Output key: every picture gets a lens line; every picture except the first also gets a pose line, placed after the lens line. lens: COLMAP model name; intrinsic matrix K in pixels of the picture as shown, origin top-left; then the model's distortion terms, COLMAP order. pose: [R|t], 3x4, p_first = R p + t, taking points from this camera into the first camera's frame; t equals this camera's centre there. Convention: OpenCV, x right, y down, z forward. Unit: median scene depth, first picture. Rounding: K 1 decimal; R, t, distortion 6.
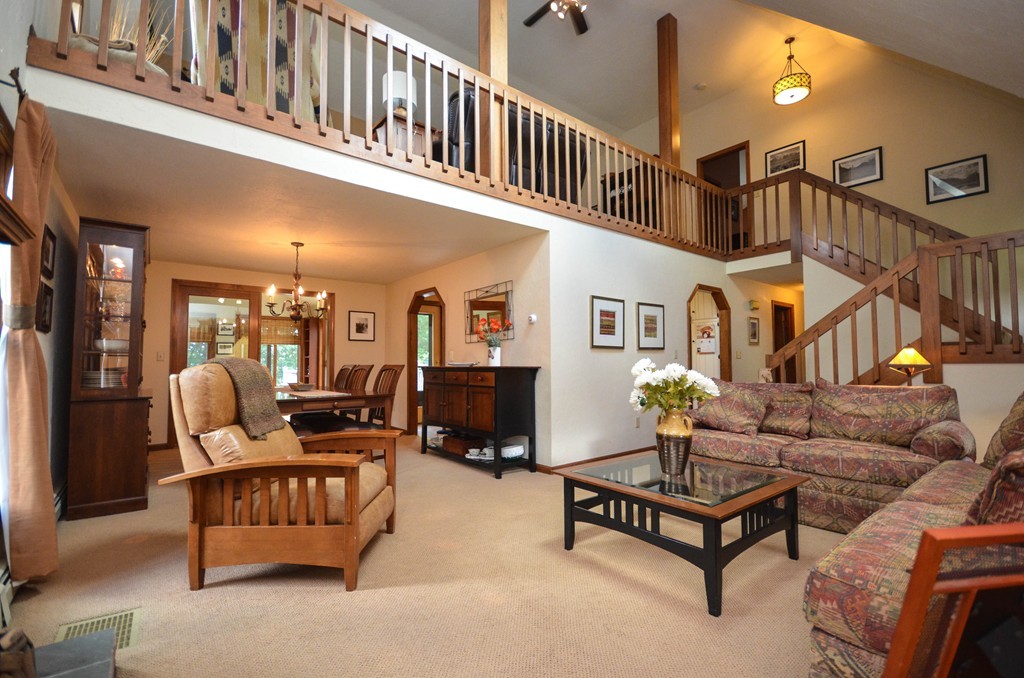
lens RADIAL K [[454.2, 0, 512.0], [0, 454.2, 344.1], [0, 0, 1]] dist [0.015569, -0.014187]
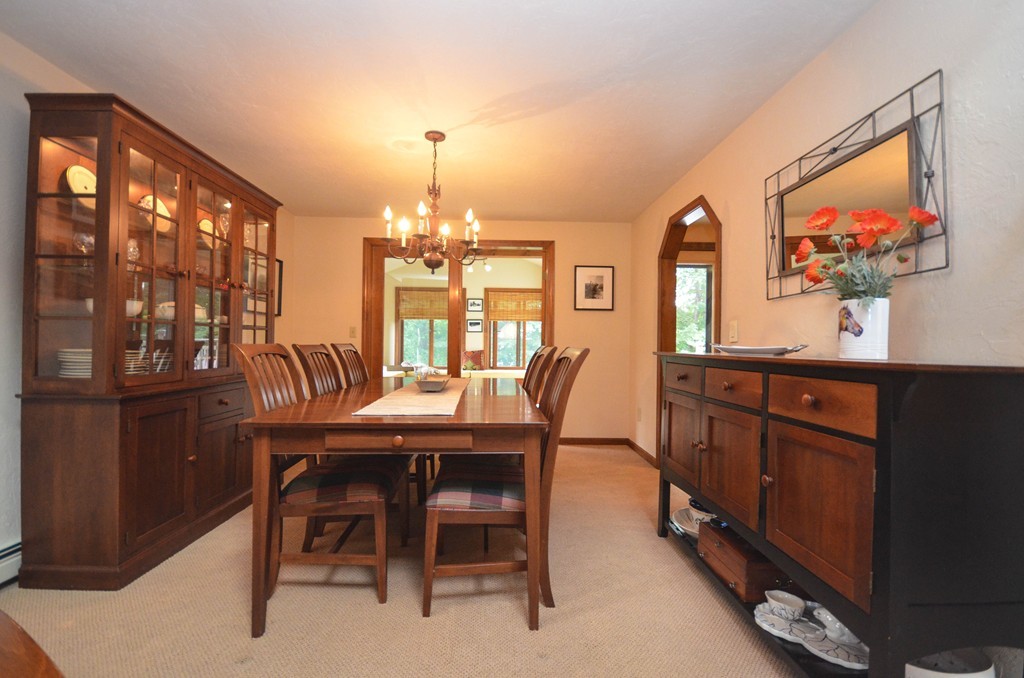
lens RADIAL K [[454.2, 0, 512.0], [0, 454.2, 344.1], [0, 0, 1]] dist [0.015569, -0.014187]
pose [[0.801340, 0.015585, -0.598006, -0.043904], [0.009328, 0.999214, 0.038540, 0.022954], [0.598136, -0.036462, 0.800564, 0.589830]]
